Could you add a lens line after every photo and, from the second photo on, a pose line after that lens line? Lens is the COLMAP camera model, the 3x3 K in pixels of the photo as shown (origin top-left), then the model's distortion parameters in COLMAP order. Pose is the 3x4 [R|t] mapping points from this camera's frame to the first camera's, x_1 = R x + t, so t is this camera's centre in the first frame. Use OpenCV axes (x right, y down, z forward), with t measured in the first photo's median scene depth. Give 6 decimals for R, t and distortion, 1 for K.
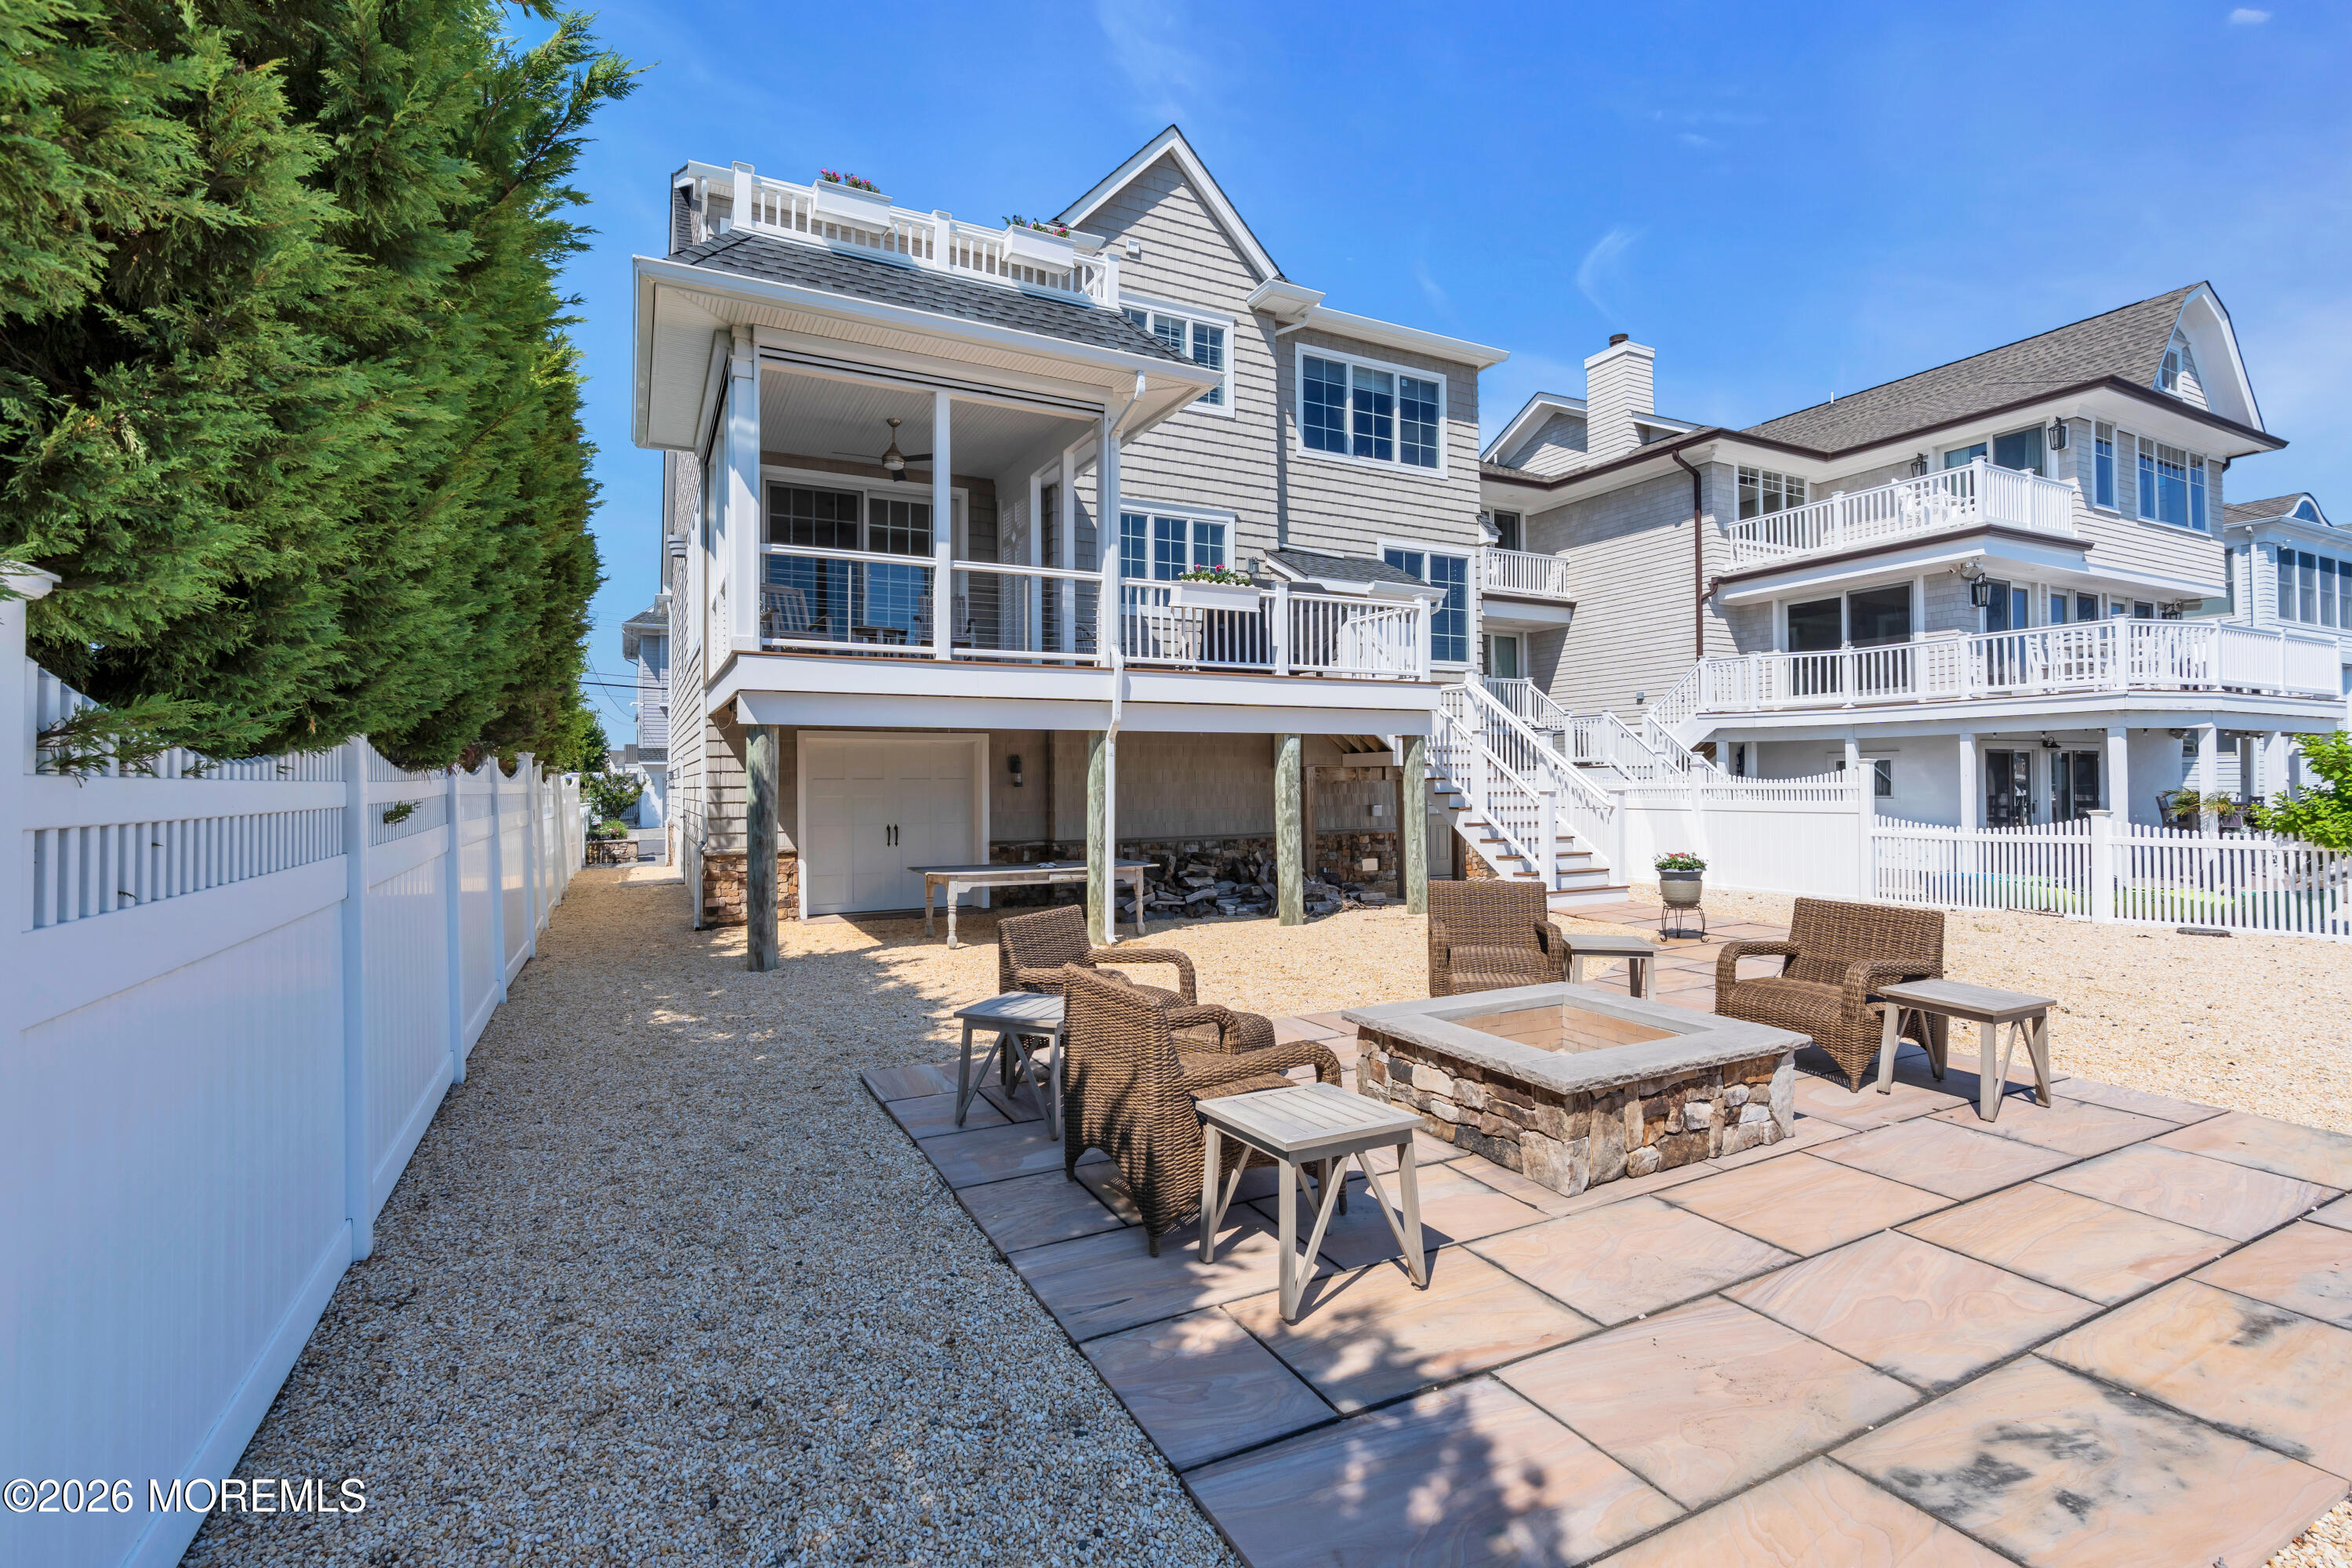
lens RADIAL K [[1067.1, 0, 1176.7], [0, 1067.1, 773.5], [0, 0, 1]] dist [-0.008919, 0.000936]
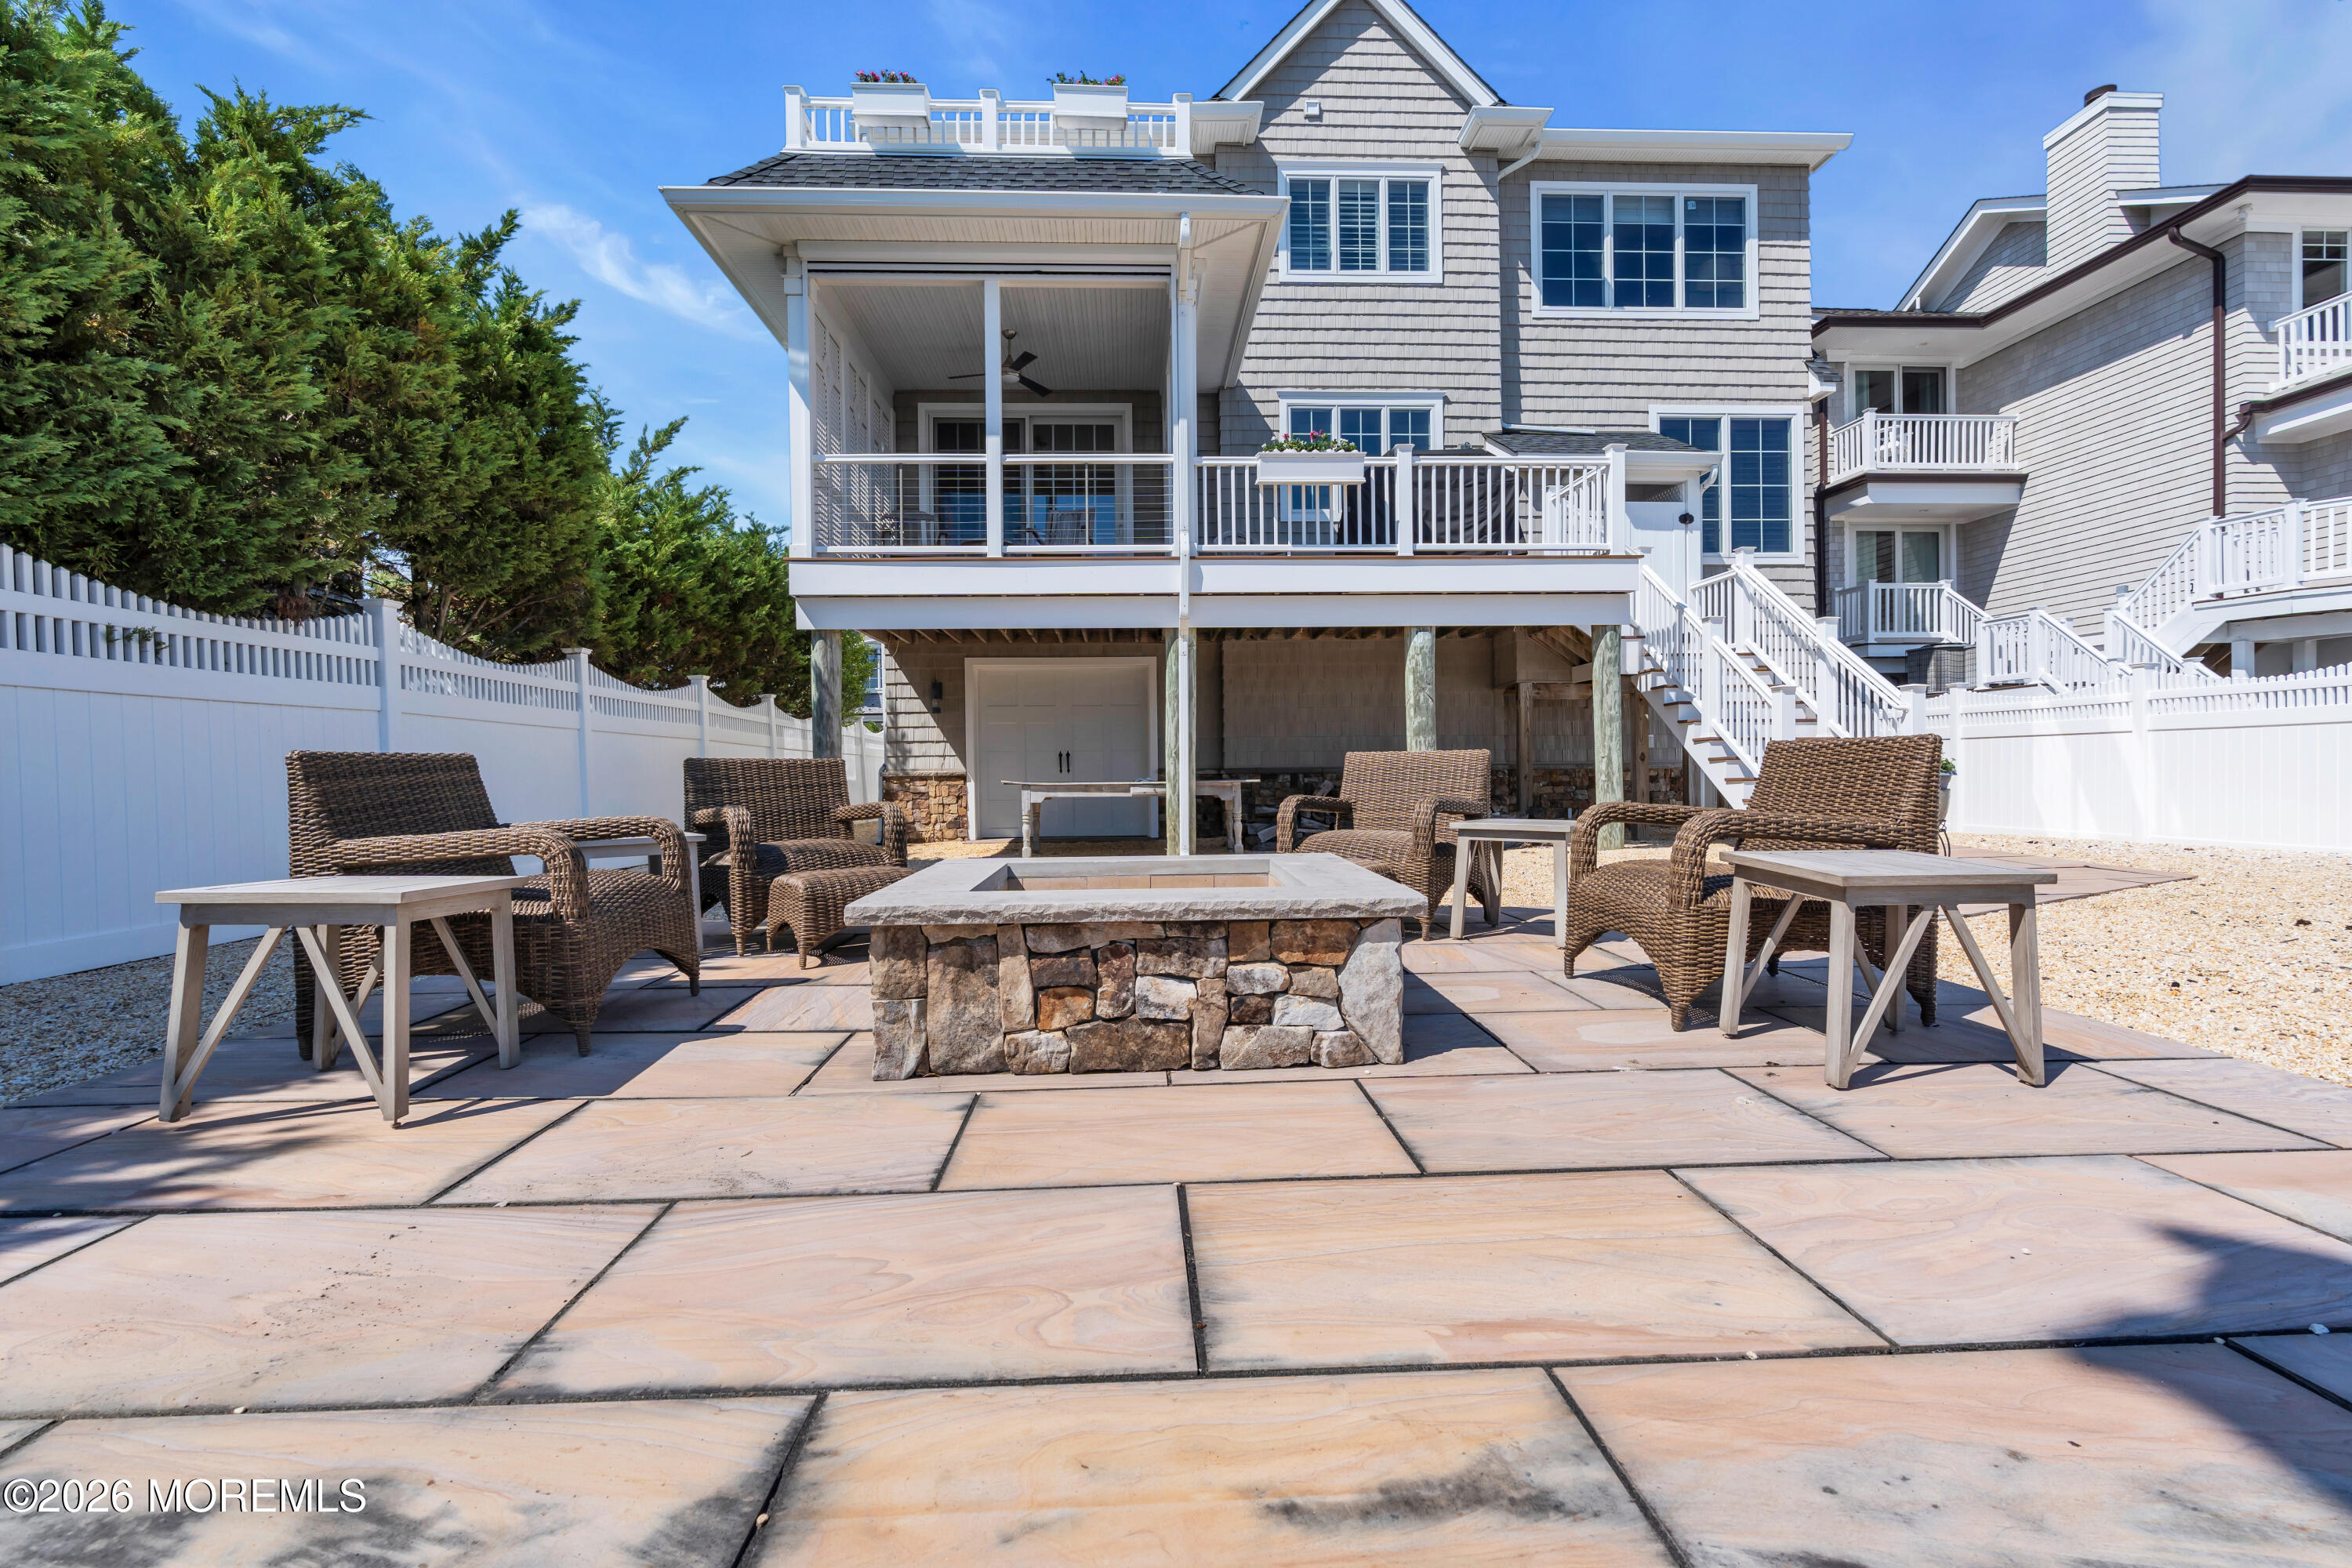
lens RADIAL K [[1058.9, 0, 1179.5], [0, 1058.9, 785.5], [0, 0, 1]] dist [-0.004031, 0.001481]
pose [[0.909350, 0.001622, -0.416029, 0.215325], [0.008692, 0.999700, 0.022897, 0.050977], [0.415941, -0.024437, 0.909063, 0.122518]]
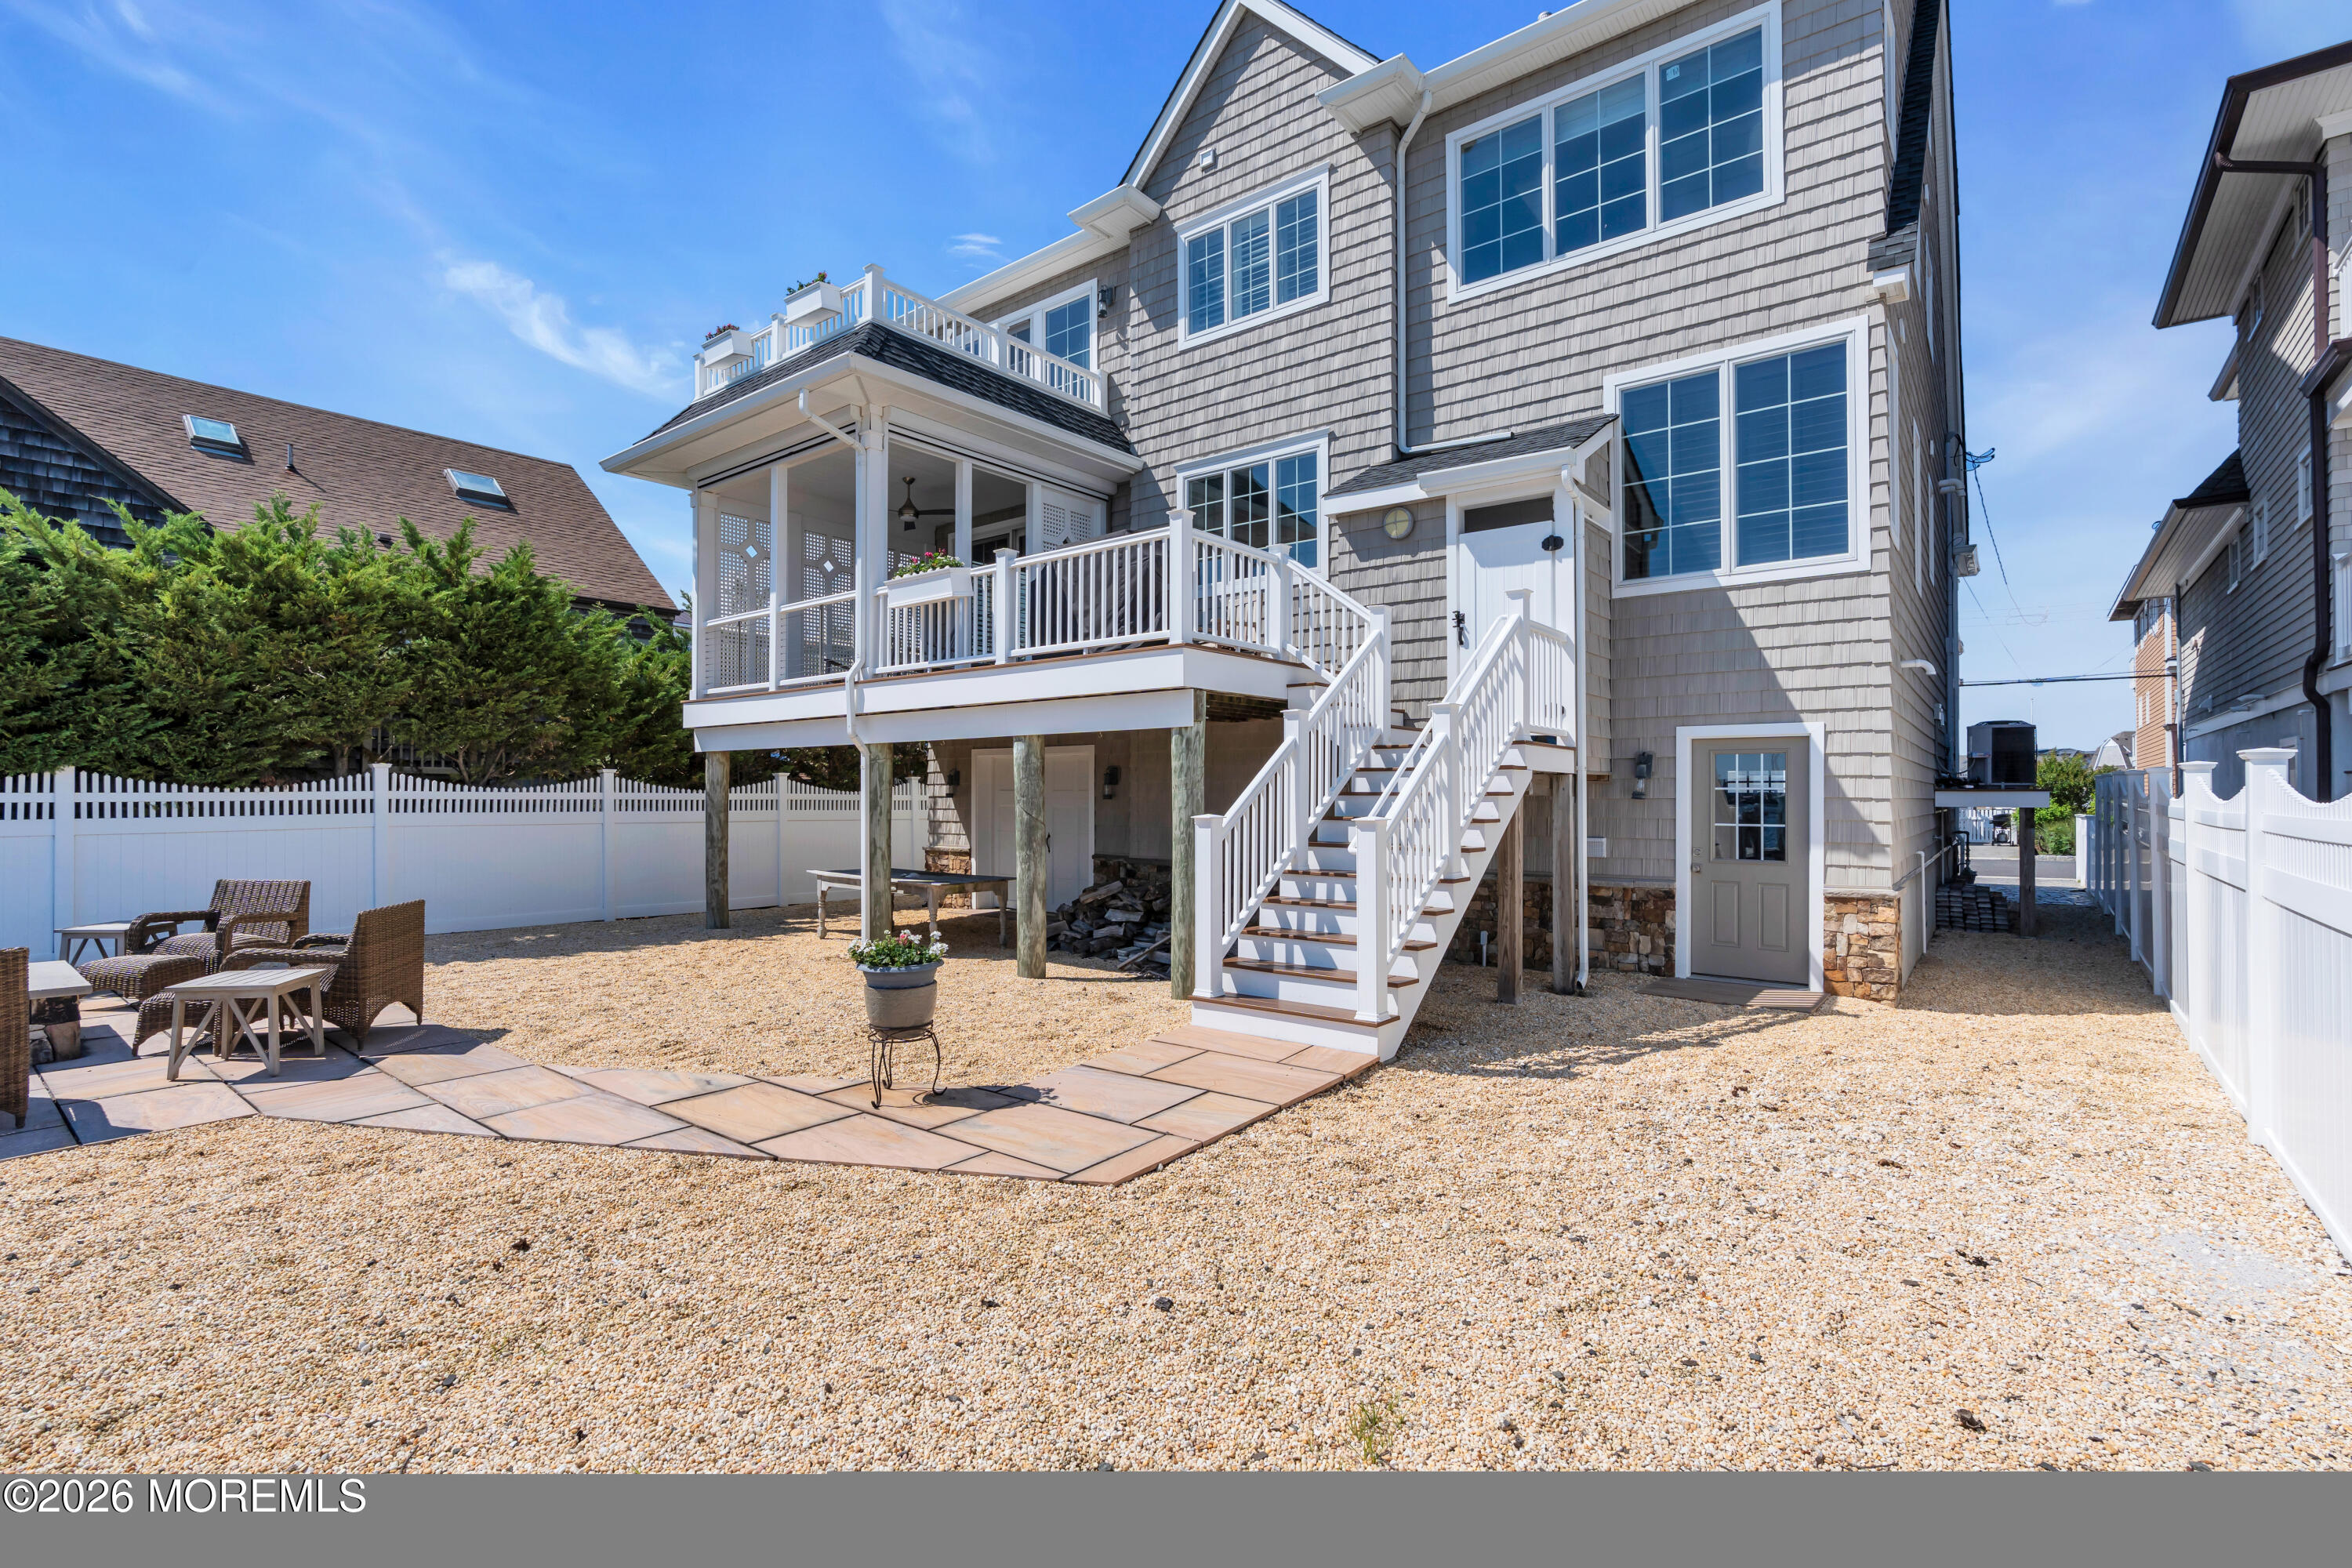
lens RADIAL K [[1058.9, 0, 1179.5], [0, 1058.9, 785.5], [0, 0, 1]] dist [-0.004031, 0.001481]
pose [[0.408089, -0.000069, -0.912942, 0.671507], [0.005453, 0.999982, 0.002362, -0.001349], [0.912926, -0.005942, 0.408083, 0.599936]]
